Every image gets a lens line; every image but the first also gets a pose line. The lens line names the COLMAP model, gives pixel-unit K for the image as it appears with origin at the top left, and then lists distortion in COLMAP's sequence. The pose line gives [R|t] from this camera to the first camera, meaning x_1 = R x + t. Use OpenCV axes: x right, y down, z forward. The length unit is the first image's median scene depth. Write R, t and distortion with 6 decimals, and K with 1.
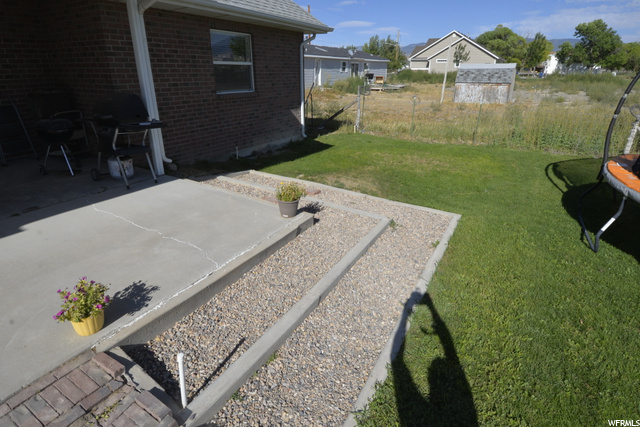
lens RADIAL K [[319.3, 0, 311.5], [0, 319.3, 197.1], [0, 0, 1]] dist [0.038285, -0.033912]
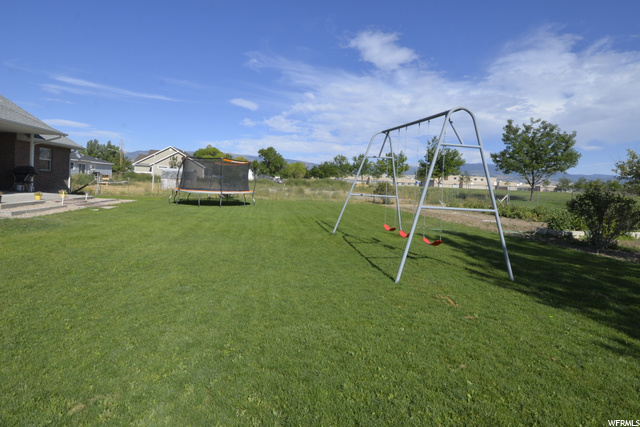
lens RADIAL K [[319.3, 0, 311.5], [0, 319.3, 197.1], [0, 0, 1]] dist [0.038285, -0.033912]
pose [[0.717303, -0.010079, 0.696689, -0.067819], [0.223324, 0.950470, -0.216181, 0.122271], [-0.660003, 0.310654, 0.684025, -0.280956]]
